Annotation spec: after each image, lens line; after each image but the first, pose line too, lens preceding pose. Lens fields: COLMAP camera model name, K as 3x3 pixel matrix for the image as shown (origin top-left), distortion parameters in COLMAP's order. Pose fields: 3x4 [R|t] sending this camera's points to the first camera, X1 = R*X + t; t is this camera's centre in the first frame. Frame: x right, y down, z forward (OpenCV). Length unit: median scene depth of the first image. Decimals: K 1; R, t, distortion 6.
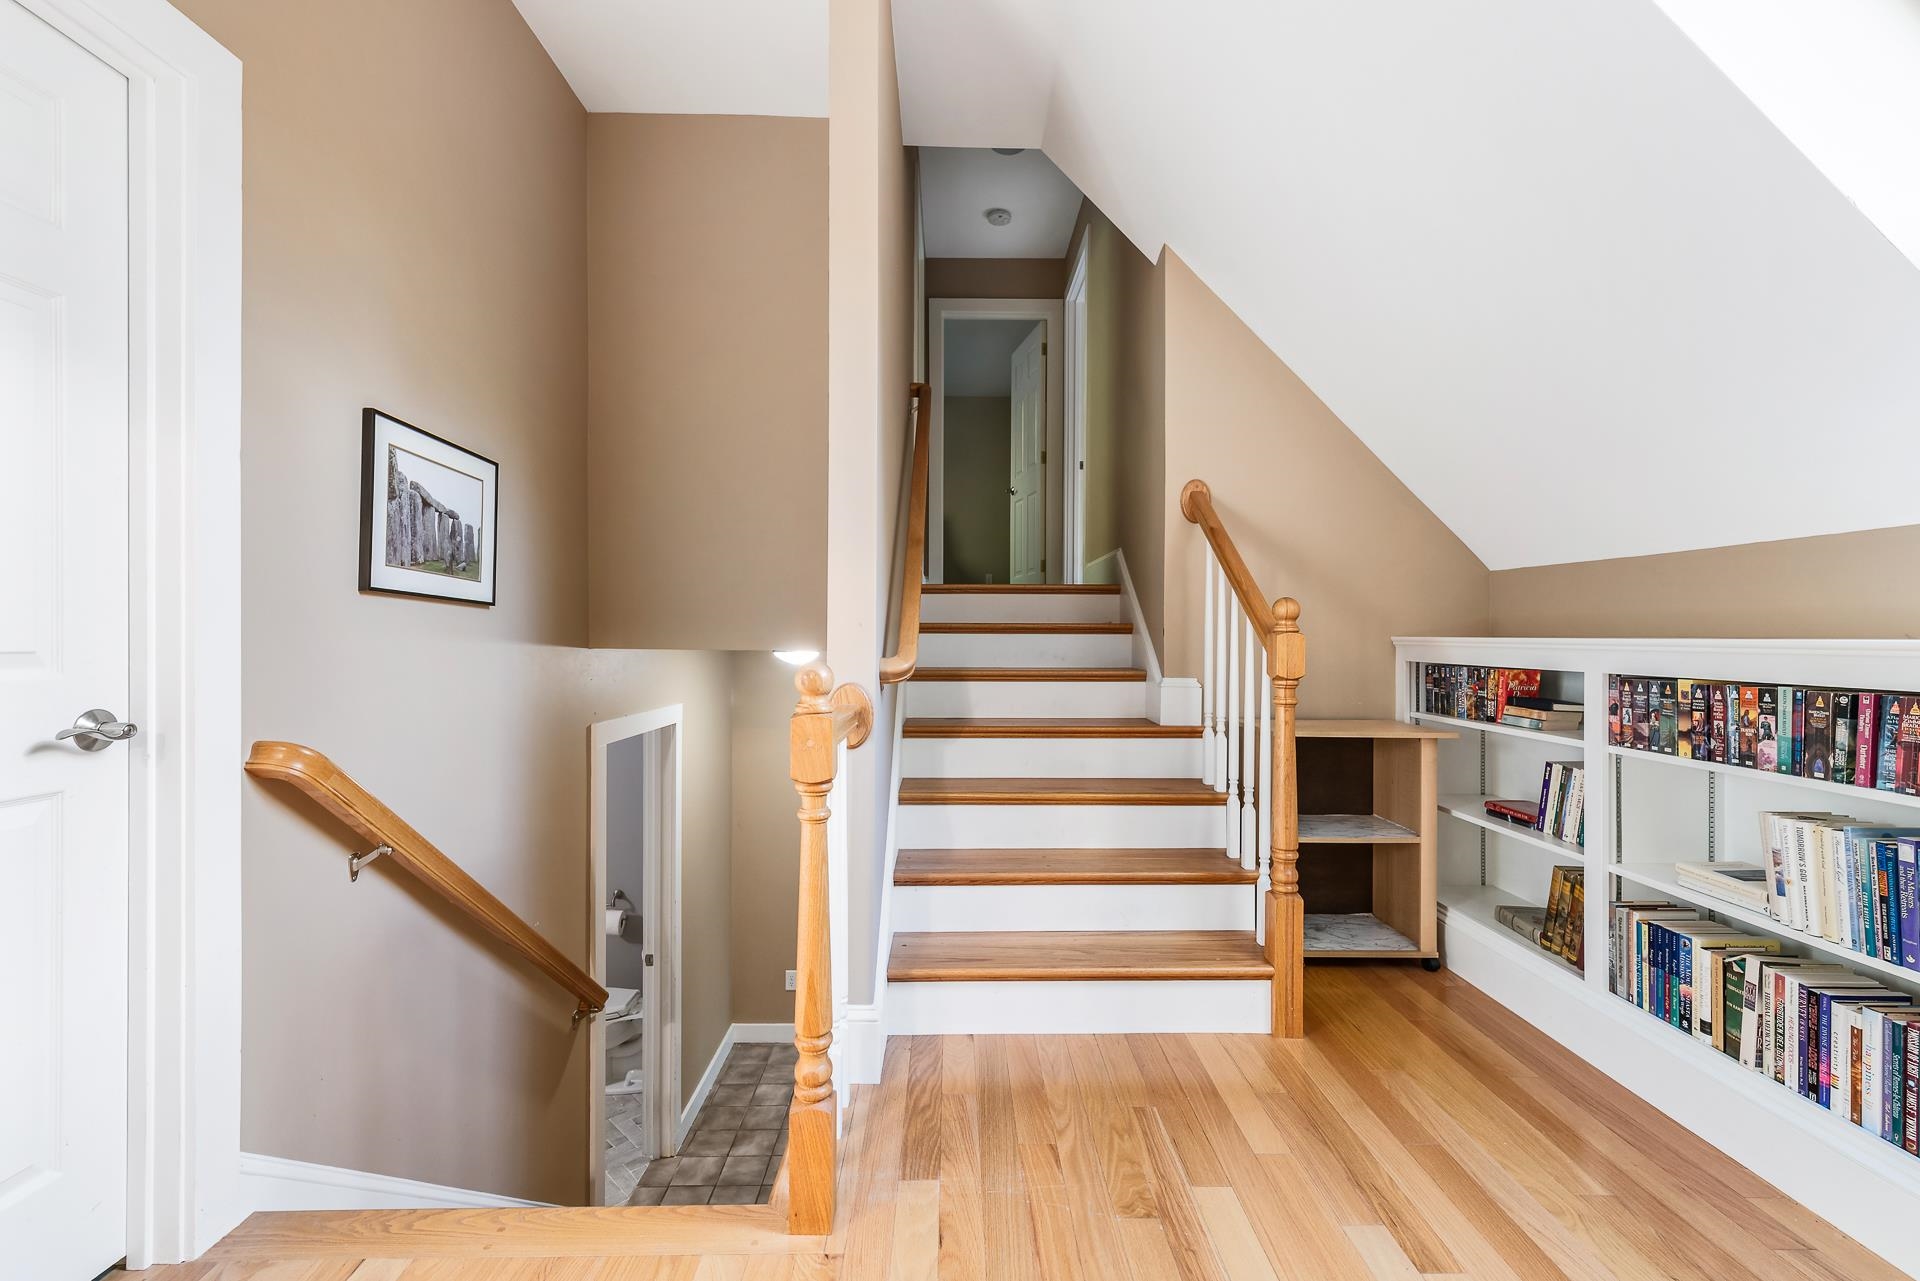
lens RADIAL K [[812.3, 0, 985.5], [0, 812.3, 626.7], [0, 0, 1]] dist [0.015032, -0.003495]
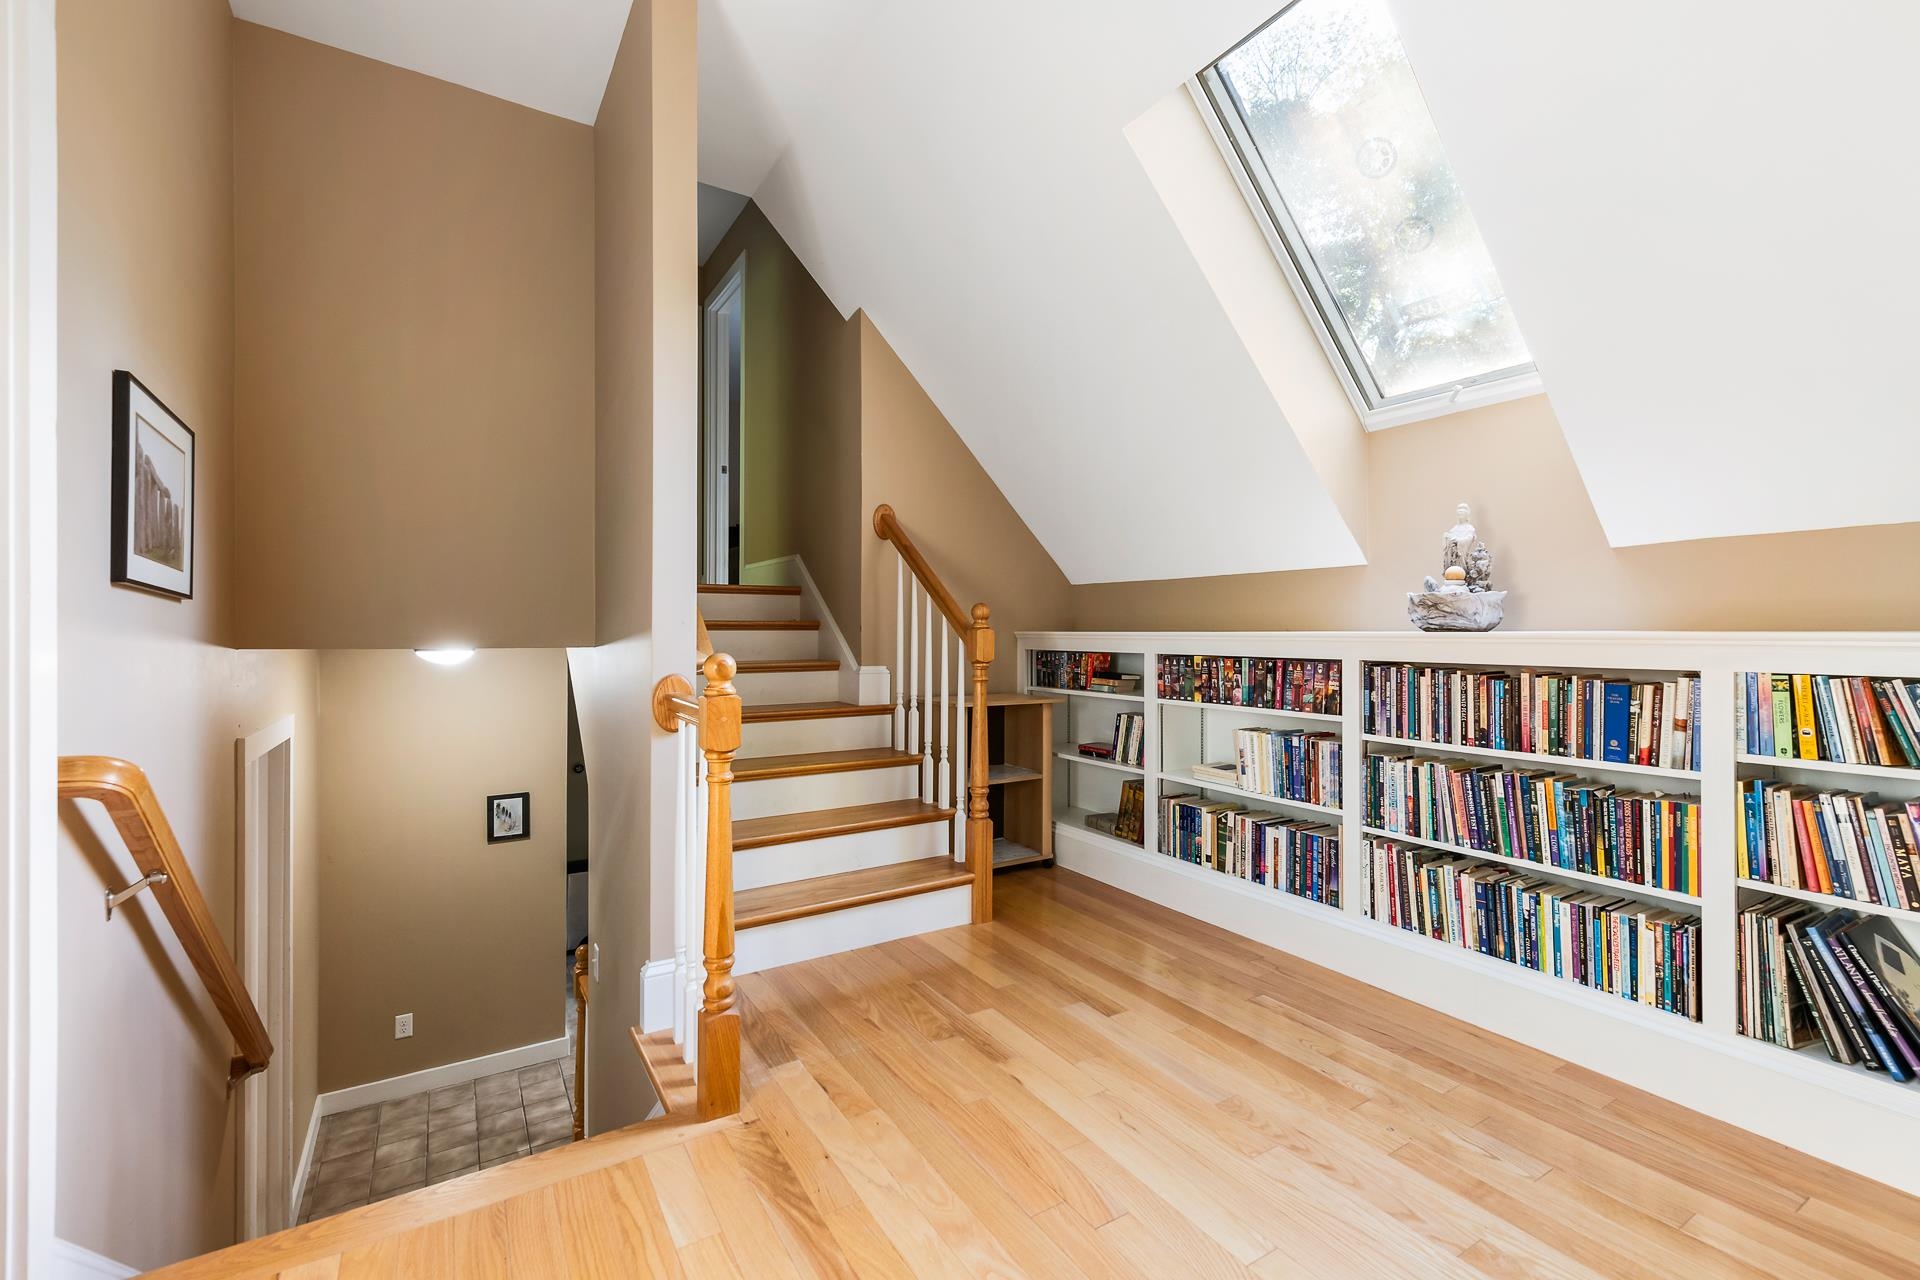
lens RADIAL K [[812.3, 0, 987.9], [0, 812.3, 619.8], [0, 0, 1]] dist [0.015032, -0.003495]
pose [[0.851075, 0.003345, 0.525033, -0.370459], [-0.001385, 0.999991, -0.004126, -0.002011], [-0.525042, 0.002785, 0.851072, -0.184900]]
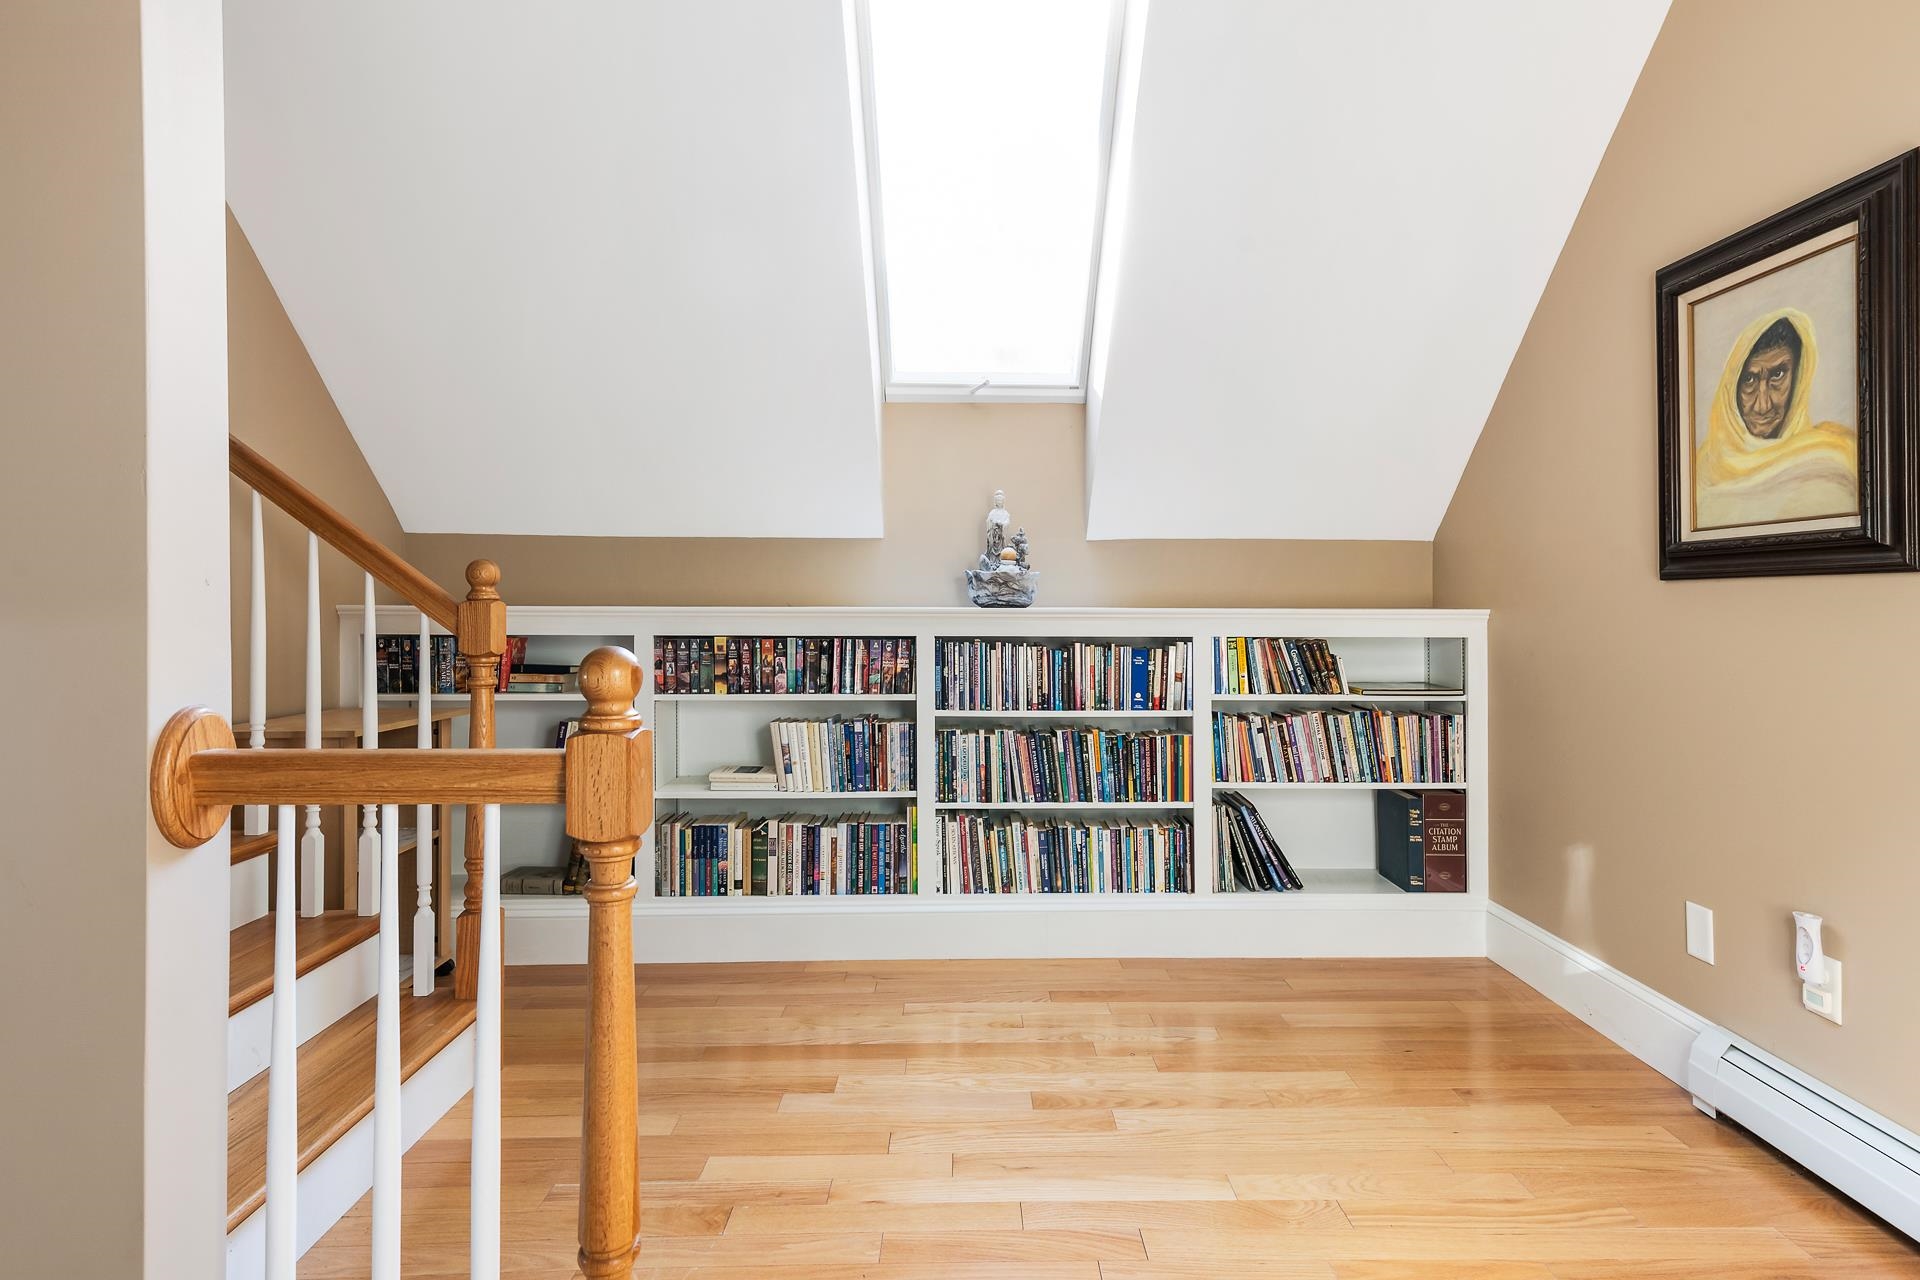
lens RADIAL K [[961.2, 0, 1002.2], [0, 961.2, 590.1], [0, 0, 1]] dist [0.016300, 0.004086]
pose [[-0.005774, 0.009811, 0.999935, -0.704642], [-0.013283, 0.999863, -0.009887, -0.002930], [-0.999895, -0.013339, -0.005643, 0.516918]]
